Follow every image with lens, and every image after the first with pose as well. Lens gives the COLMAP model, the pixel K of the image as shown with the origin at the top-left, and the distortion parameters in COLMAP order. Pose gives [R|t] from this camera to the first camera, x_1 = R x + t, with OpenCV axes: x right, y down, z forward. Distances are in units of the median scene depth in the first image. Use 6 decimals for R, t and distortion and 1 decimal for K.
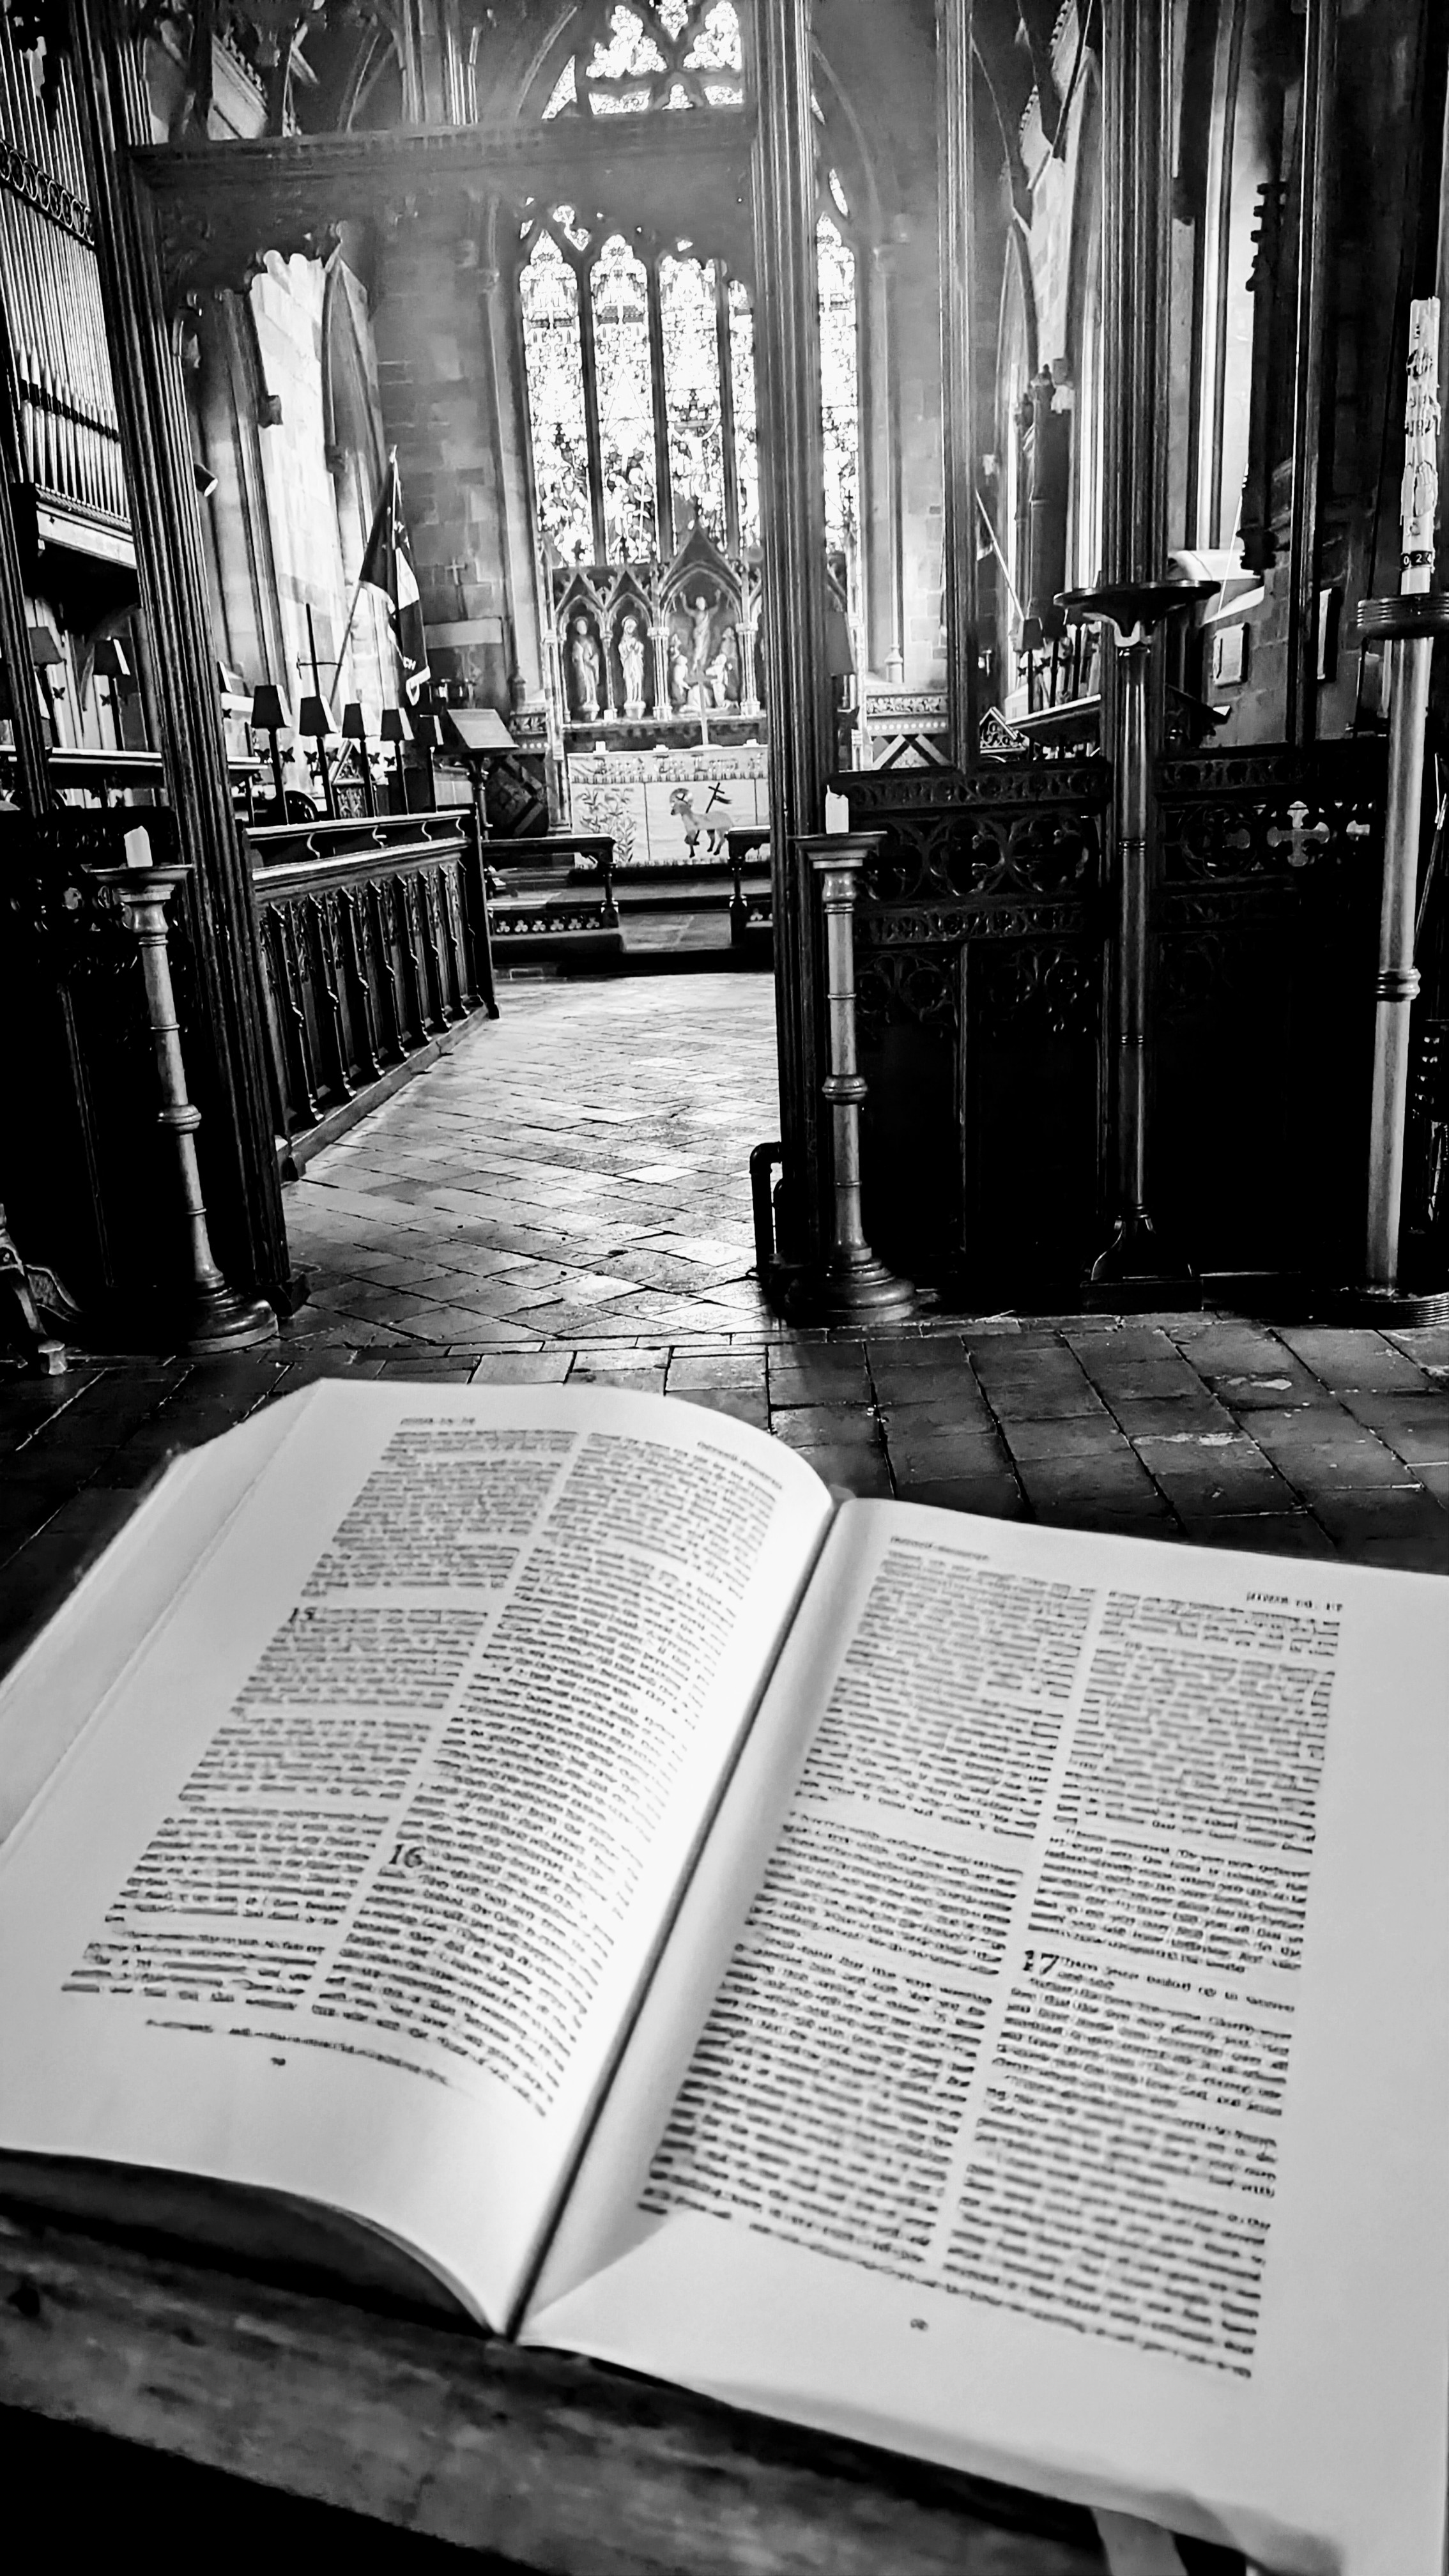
lens RADIAL K [[1865.1, 0, 725.1], [0, 1865.1, 1293.0], [0, 0, 1]] dist [0.001125, 0.000198]
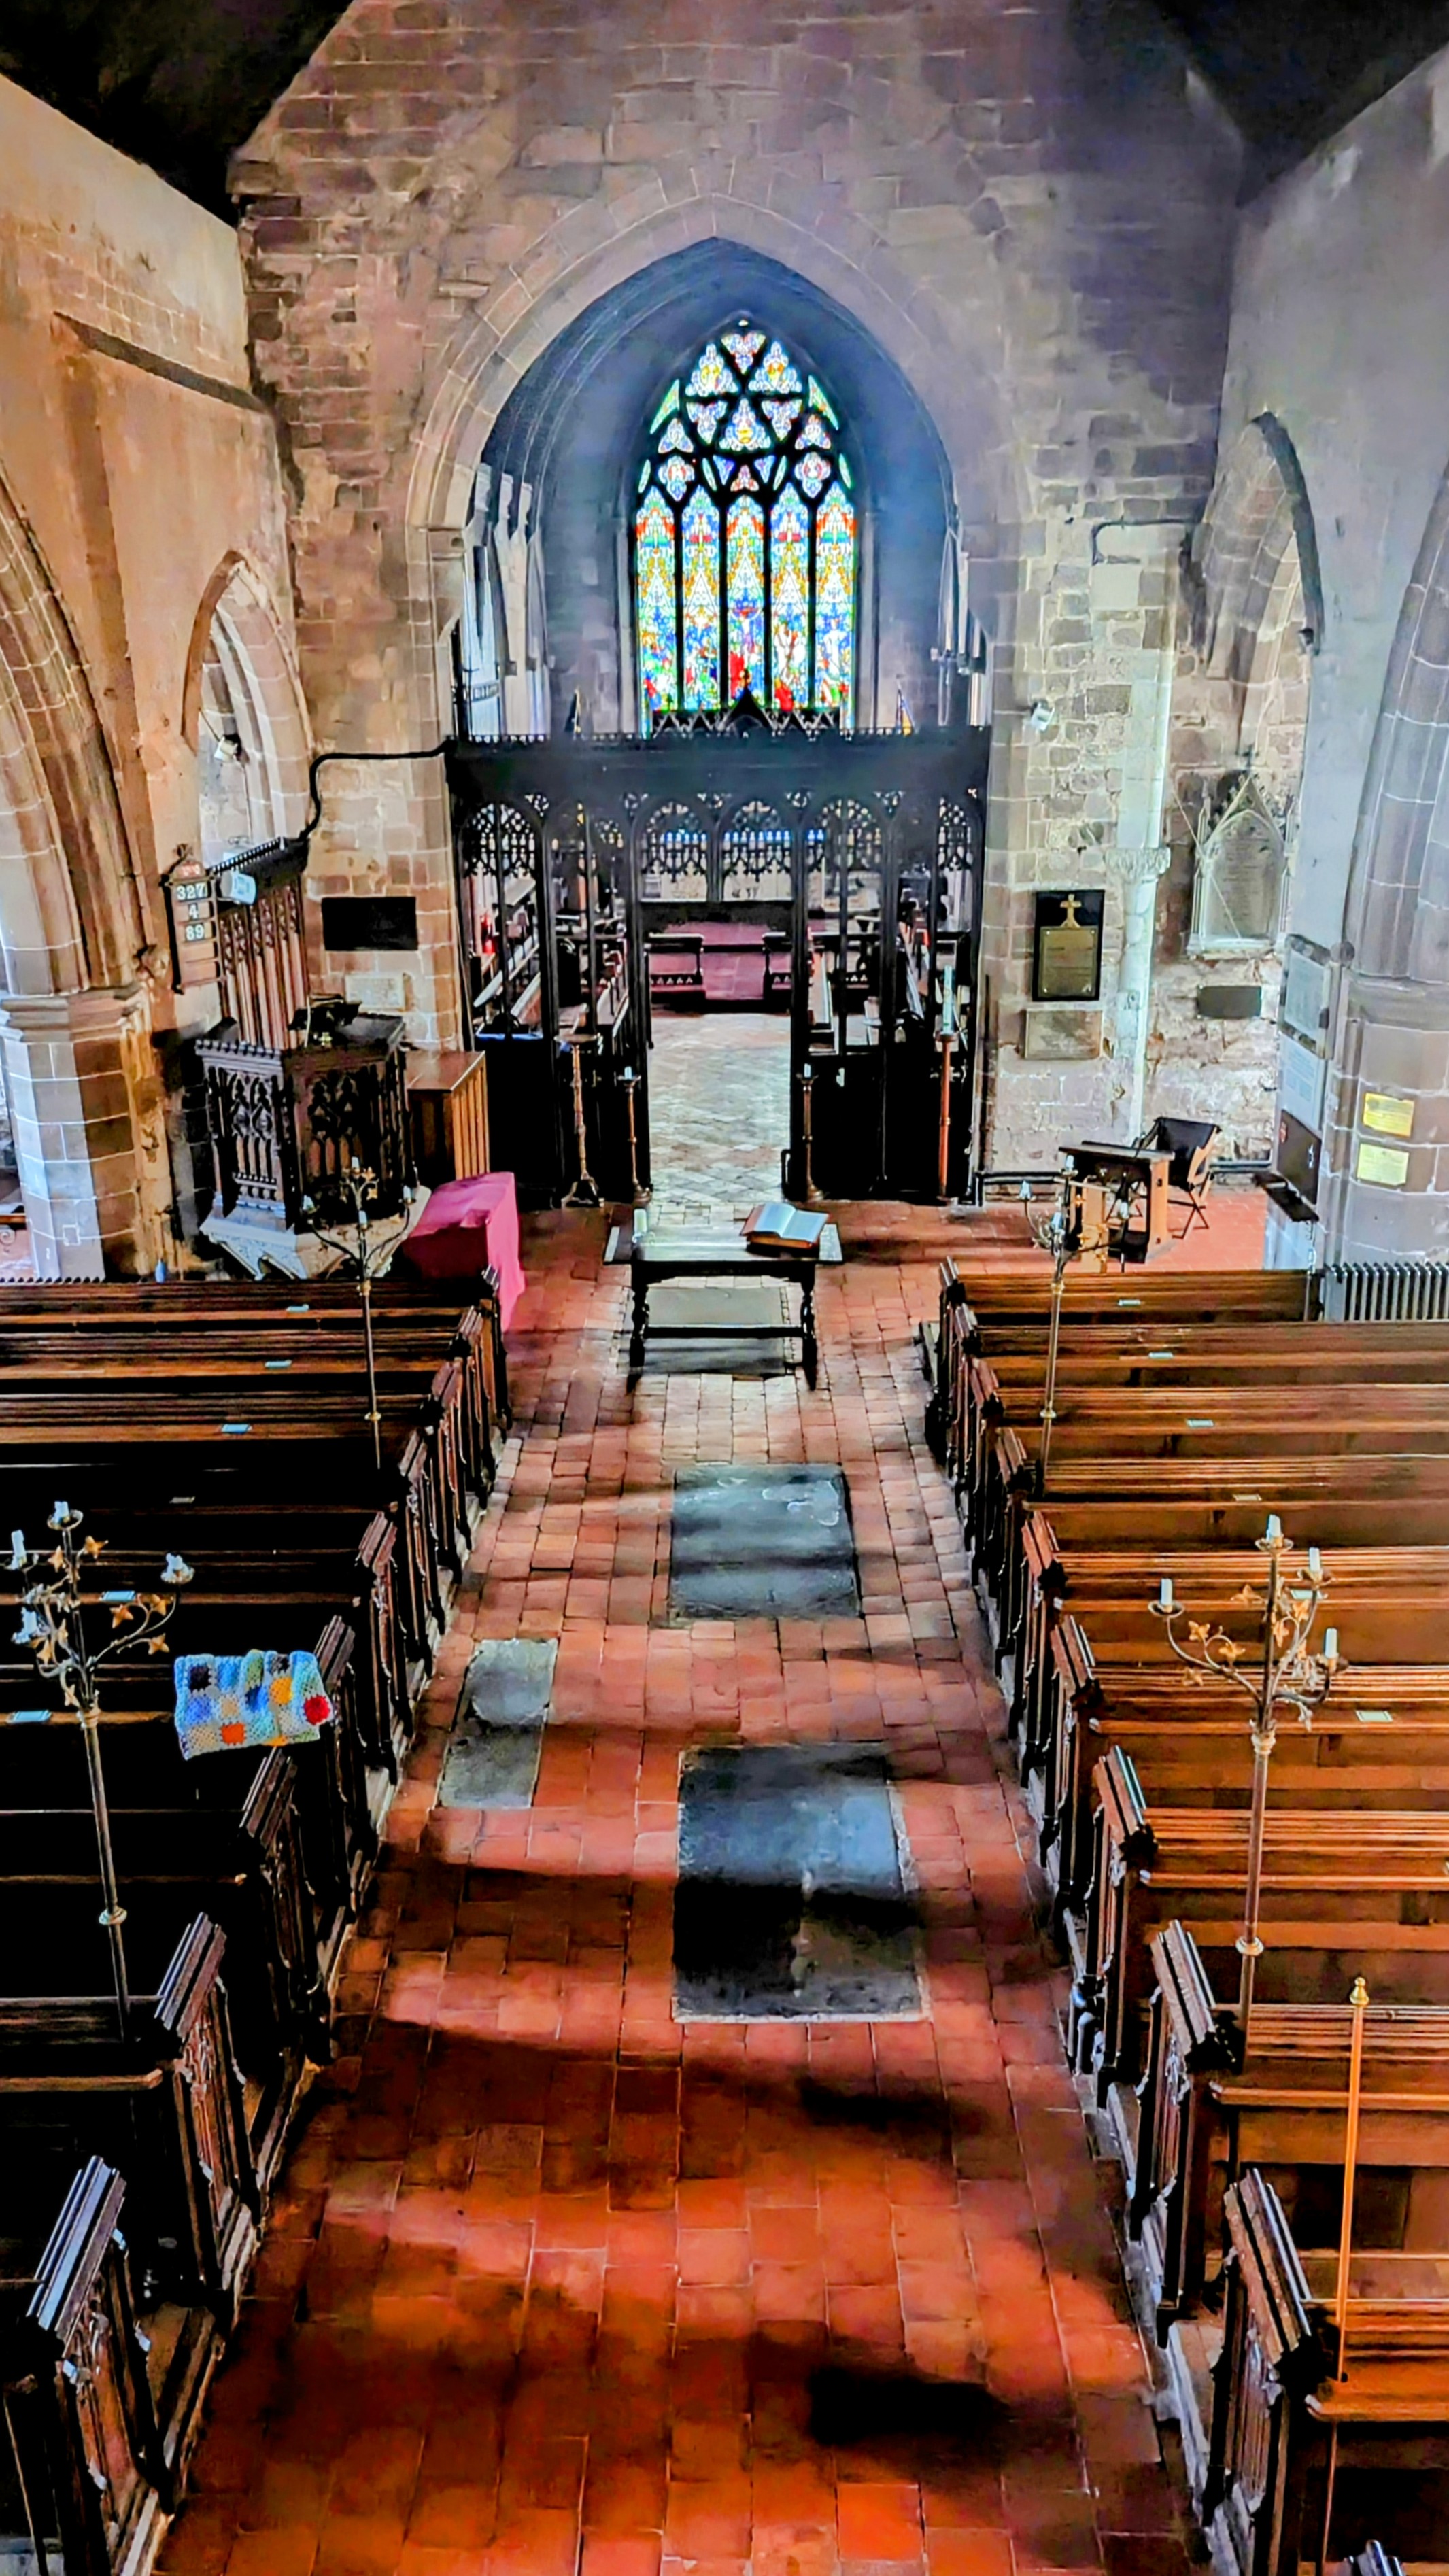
lens RADIAL K [[1865.3, 0, 722.4], [0, 1865.3, 1283.1], [0, 0, 1]] dist [0.001125, 0.000198]
pose [[0.999291, 0.037163, 0.005954, -0.025039], [-0.037461, 0.997387, 0.061781, -0.009196], [-0.003643, -0.061960, 0.998072, -0.581472]]
